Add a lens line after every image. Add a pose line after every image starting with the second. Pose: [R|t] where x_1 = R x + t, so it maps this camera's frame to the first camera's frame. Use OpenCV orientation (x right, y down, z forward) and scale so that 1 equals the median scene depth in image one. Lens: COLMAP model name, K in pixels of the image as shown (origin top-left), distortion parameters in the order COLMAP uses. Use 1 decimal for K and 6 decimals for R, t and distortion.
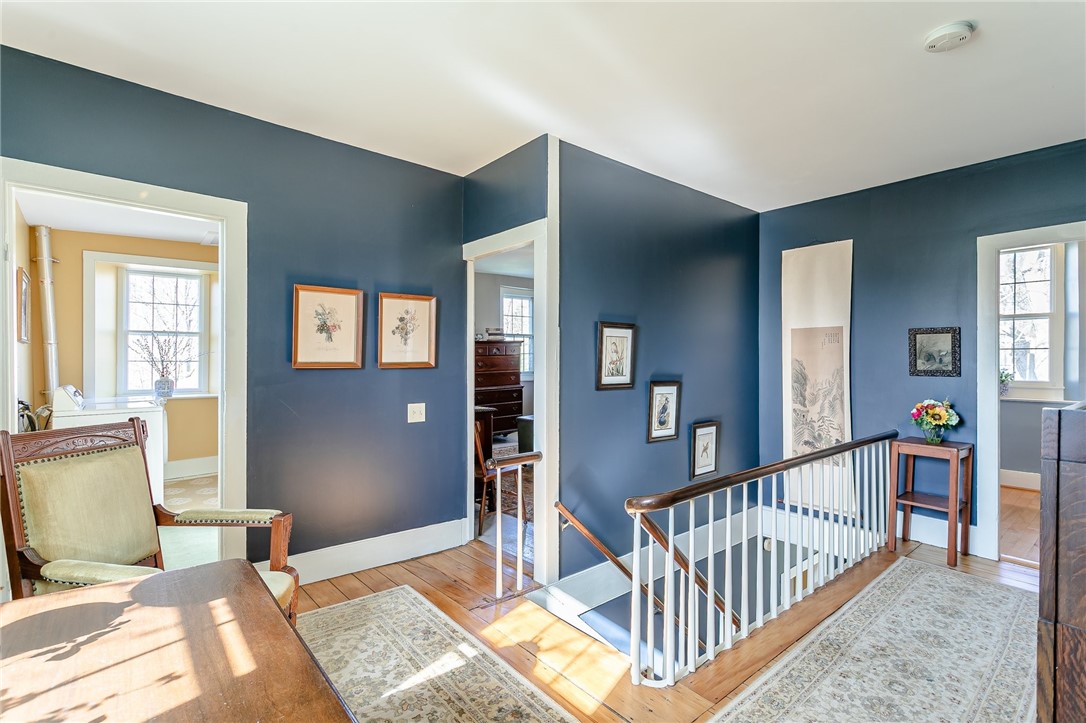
lens RADIAL K [[517.0, 0, 544.9], [0, 517.0, 361.4], [0, 0, 1]] dist [0.002851, 0.000650]
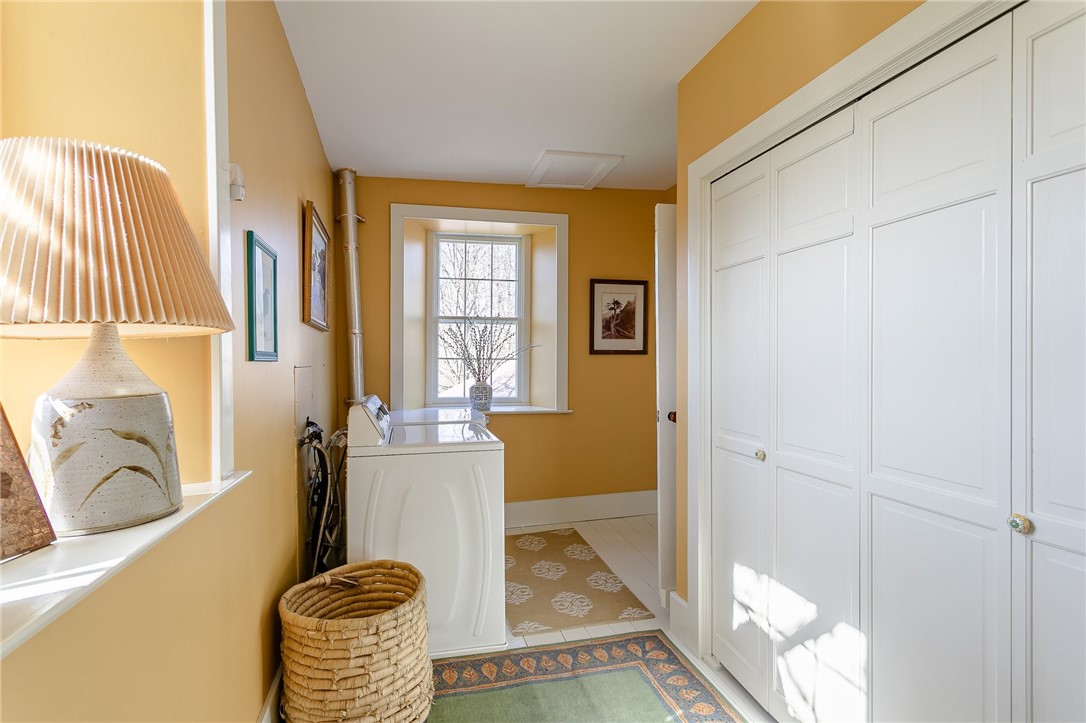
lens RADIAL K [[517.0, 0, 539.4], [0, 517.0, 362.4], [0, 0, 1]] dist [0.002851, 0.000650]
pose [[0.901076, -0.000682, -0.433660, -0.367580], [-0.000171, 0.999998, -0.001928, 0.005642], [0.433660, 0.001812, 0.901075, 0.414023]]
